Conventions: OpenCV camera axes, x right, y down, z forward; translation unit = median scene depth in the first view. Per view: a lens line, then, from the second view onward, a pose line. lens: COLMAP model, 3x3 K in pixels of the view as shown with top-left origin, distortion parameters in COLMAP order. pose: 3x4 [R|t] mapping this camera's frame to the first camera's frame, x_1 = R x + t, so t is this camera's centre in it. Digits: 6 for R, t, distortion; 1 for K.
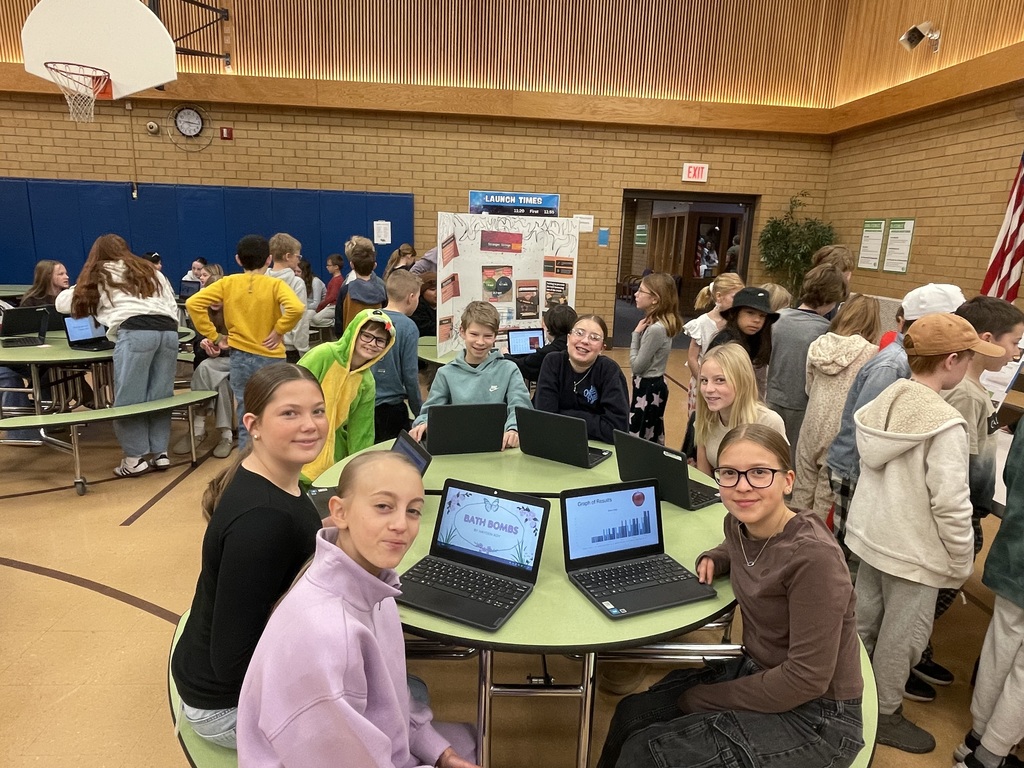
lens RADIAL K [[649.2, 0, 512.0], [0, 649.2, 384.0], [0, 0, 1]] dist [0.034186, 0.000432]
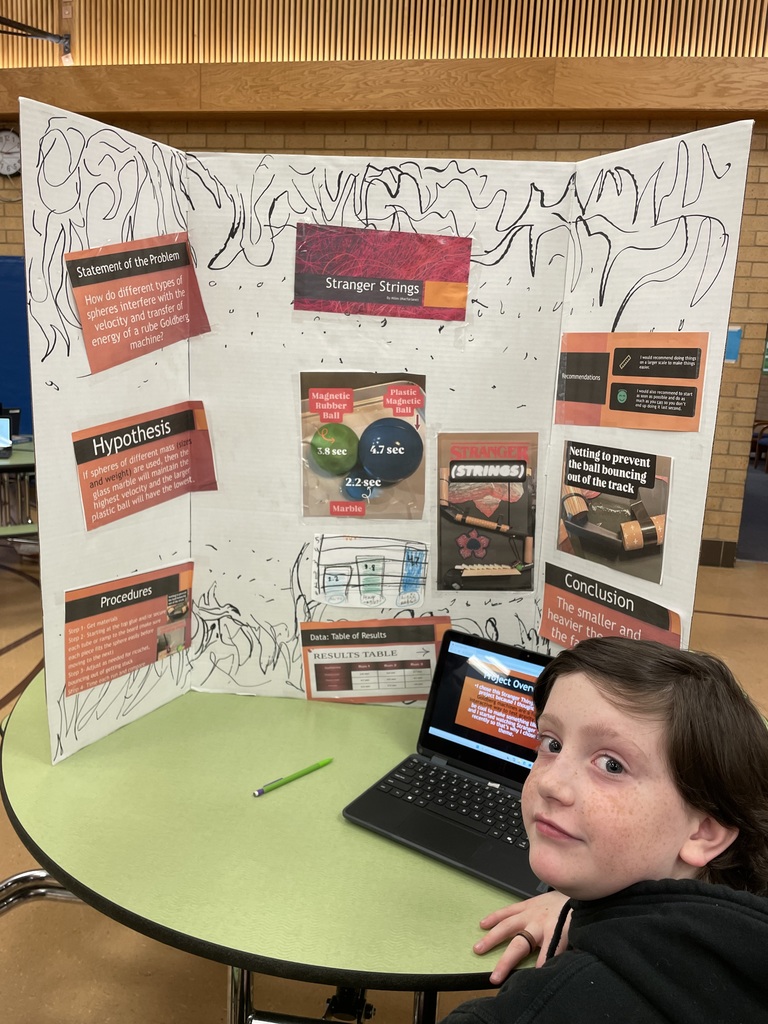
lens RADIAL K [[781.8, 0, 384.0], [0, 781.8, 512.0], [0, 0, 1]] dist [0.026740, -0.010084]
pose [[0.972366, 0.051241, -0.227769, 0.028609], [-0.060549, 0.997584, -0.034066, -0.063127], [0.225473, 0.046915, 0.973119, 0.376815]]
